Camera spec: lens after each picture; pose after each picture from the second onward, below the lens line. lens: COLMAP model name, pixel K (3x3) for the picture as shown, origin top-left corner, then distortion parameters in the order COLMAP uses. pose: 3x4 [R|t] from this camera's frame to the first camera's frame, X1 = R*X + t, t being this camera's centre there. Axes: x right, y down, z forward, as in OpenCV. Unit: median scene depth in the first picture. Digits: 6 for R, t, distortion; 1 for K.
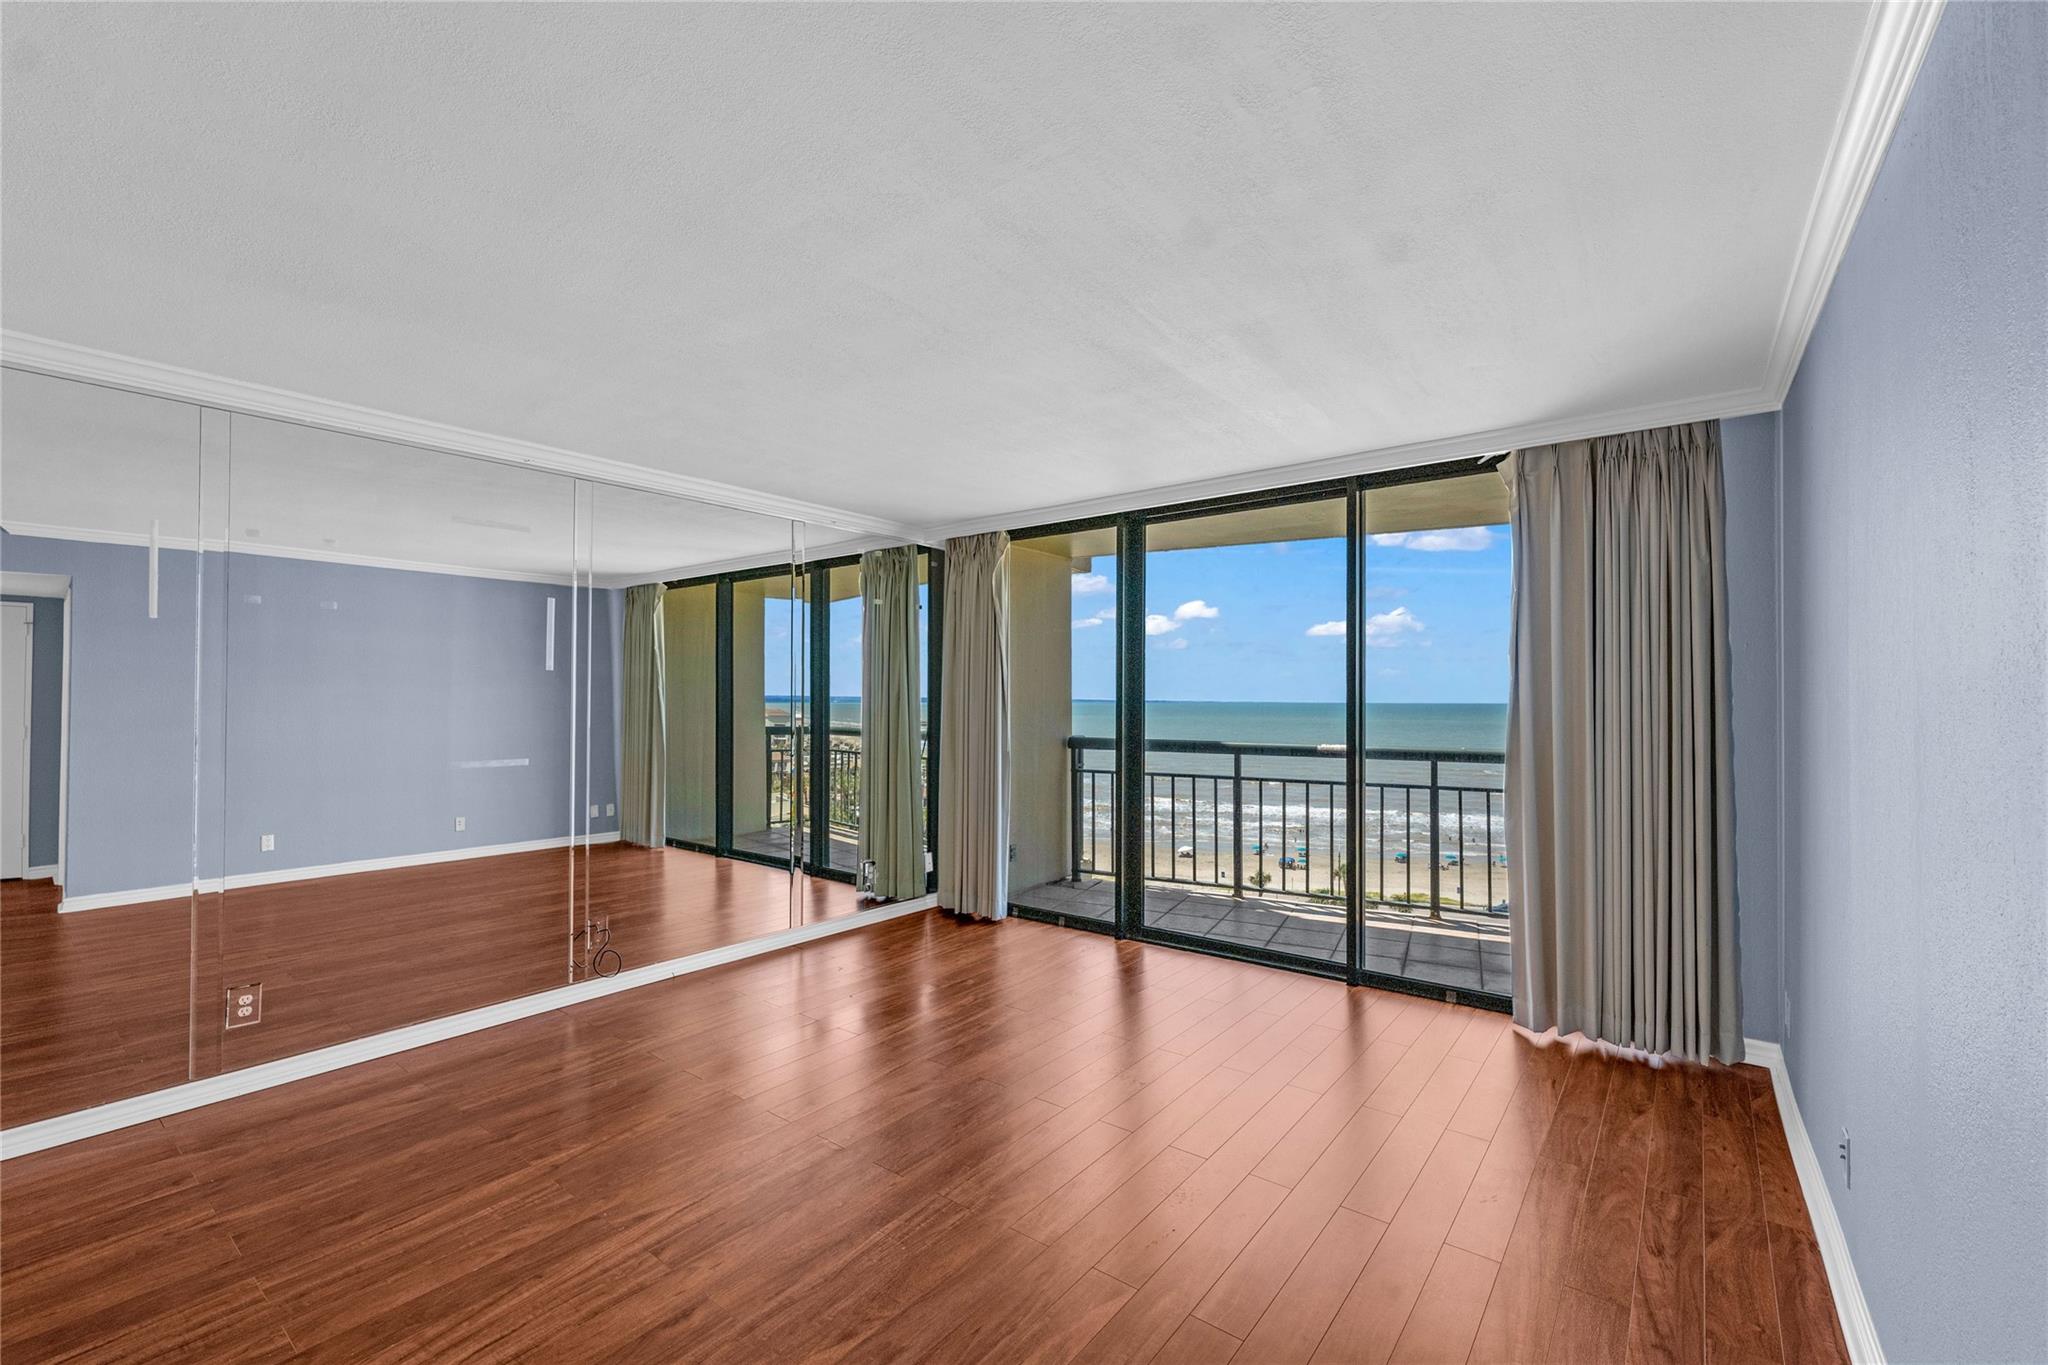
lens RADIAL K [[856.7, 0, 1011.0], [0, 856.7, 683.2], [0, 0, 1]] dist [-0.000403, 0.000054]
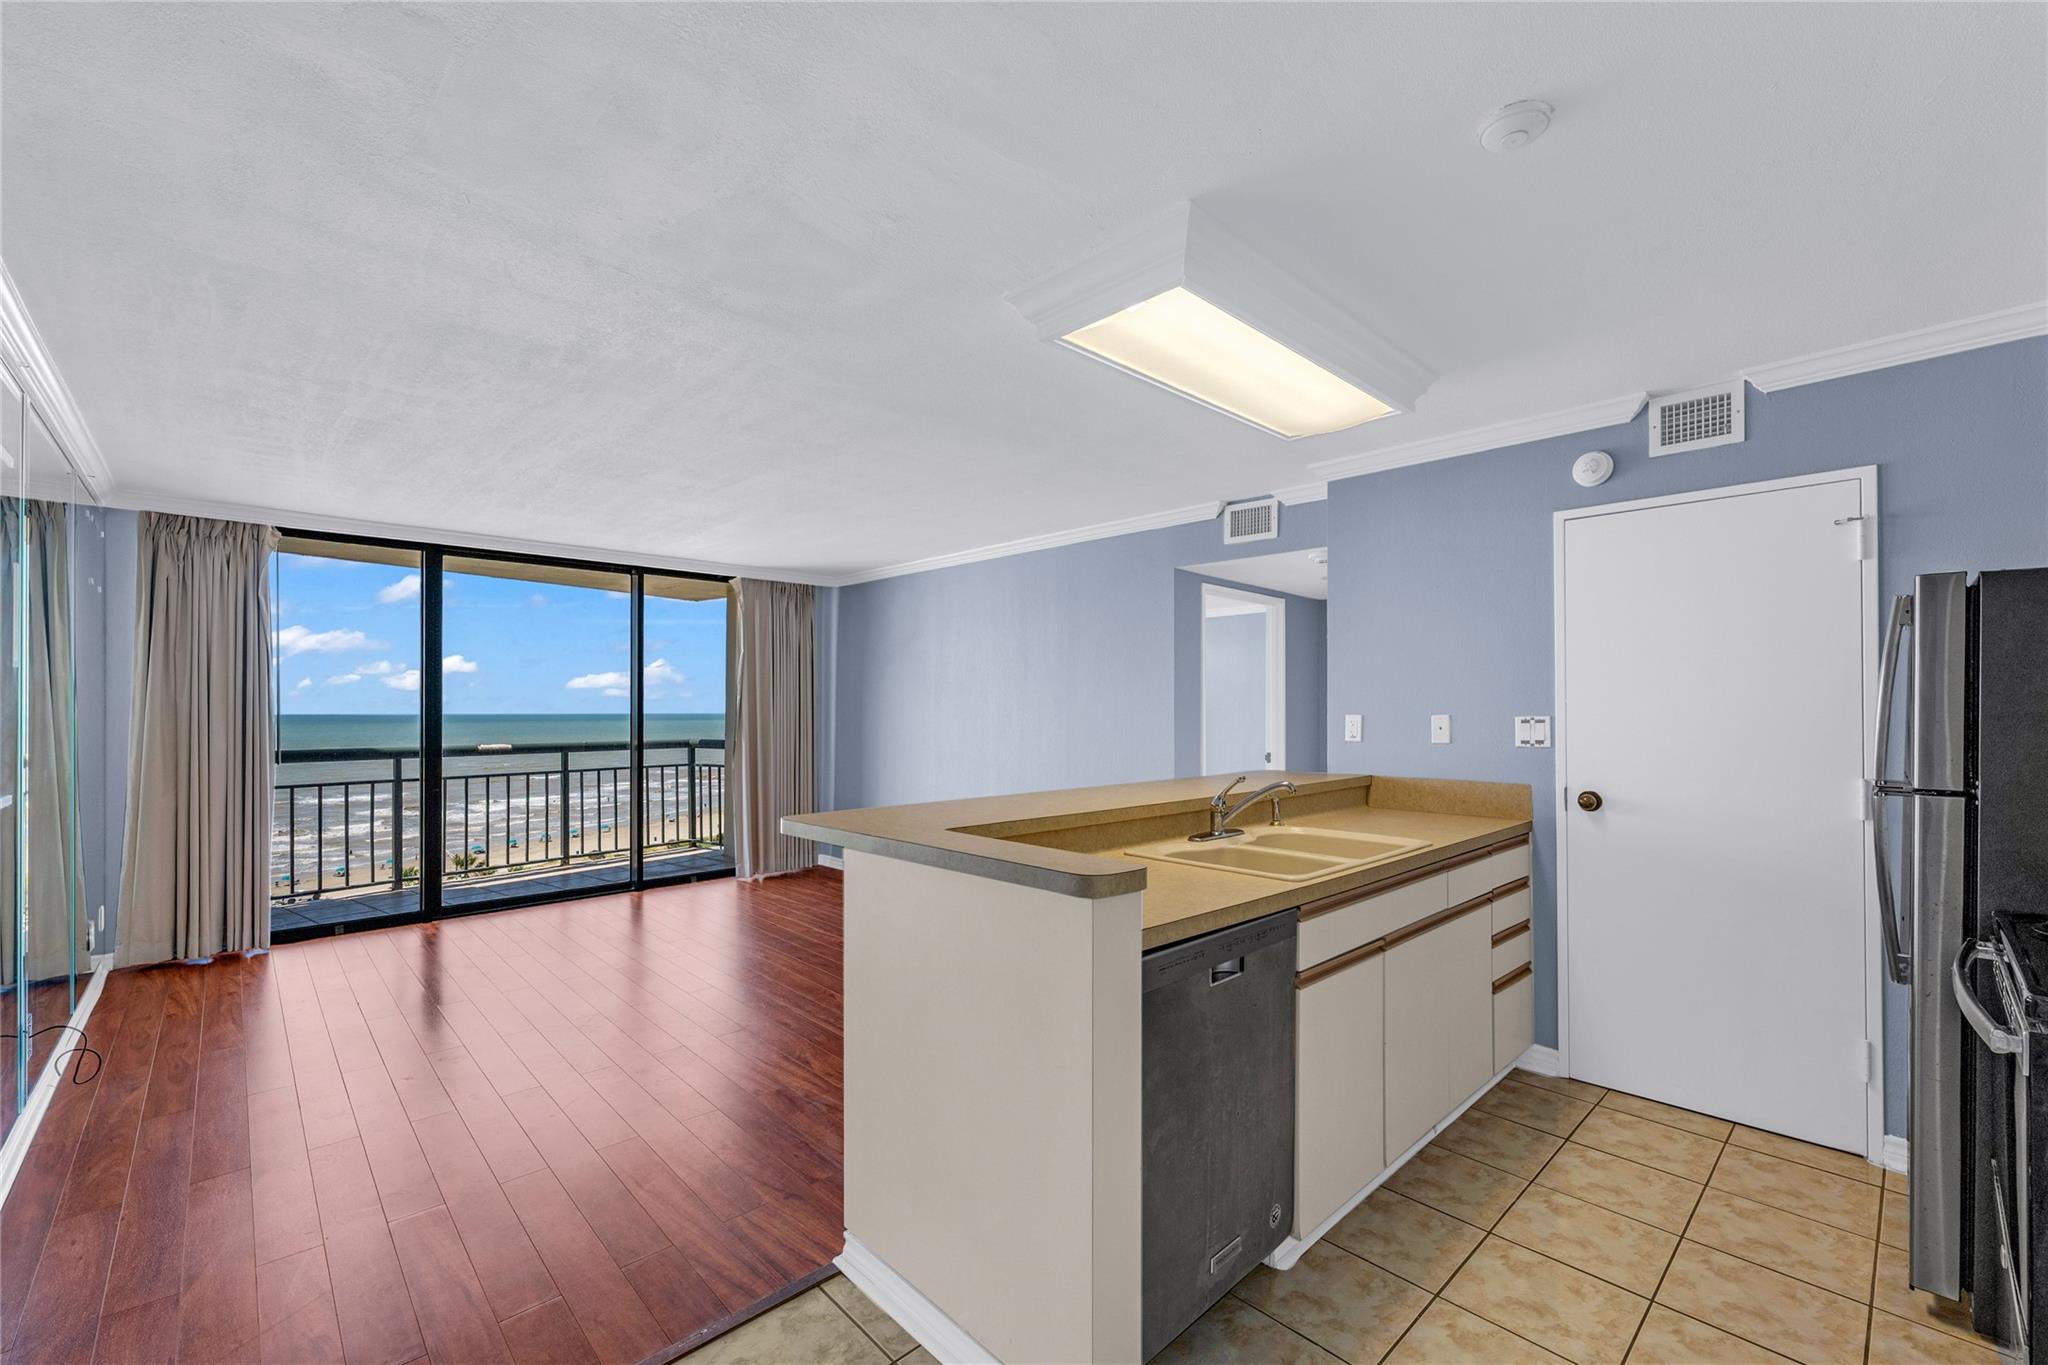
lens RADIAL K [[844.2, 0, 1024.8], [0, 844.2, 707.2], [0, 0, 1]] dist [0.001853, -0.000288]
pose [[0.140191, -0.002801, 0.990121, -1.093365], [-0.011549, 0.999923, 0.004464, 0.002795], [-0.990057, -0.012061, 0.140148, 0.104916]]
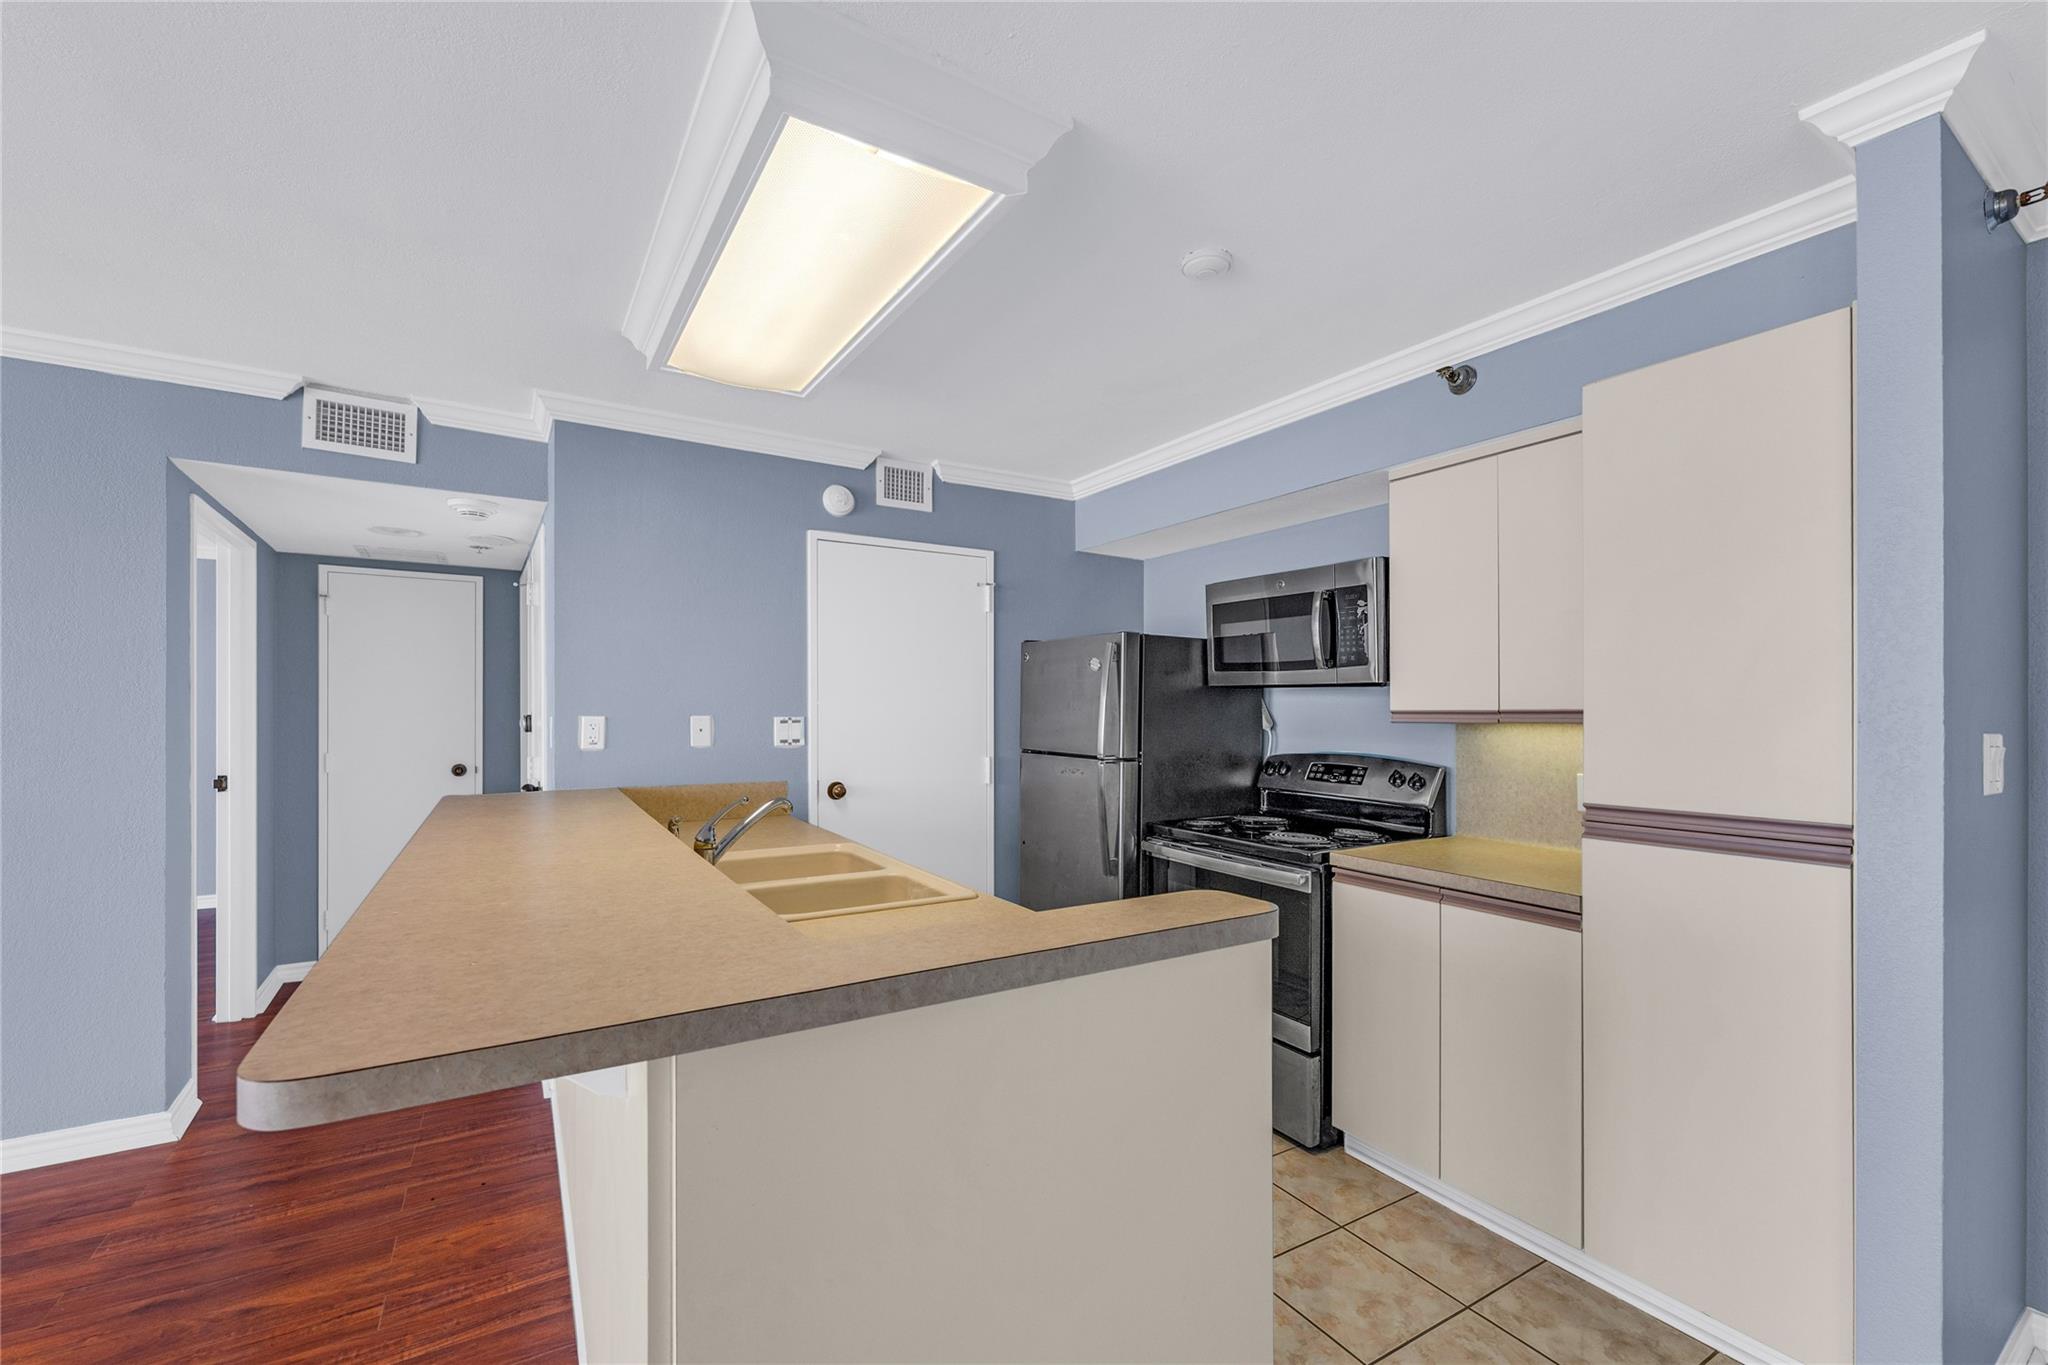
lens RADIAL K [[832.9, 0, 1044.2], [0, 832.9, 708.0], [0, 0, 1]] dist [0.000299, -0.000011]
pose [[-0.935668, -0.007462, 0.352804, -0.757585], [-0.012537, 0.999848, -0.012103, 0.007694], [-0.352660, -0.015747, -0.935619, 0.446602]]
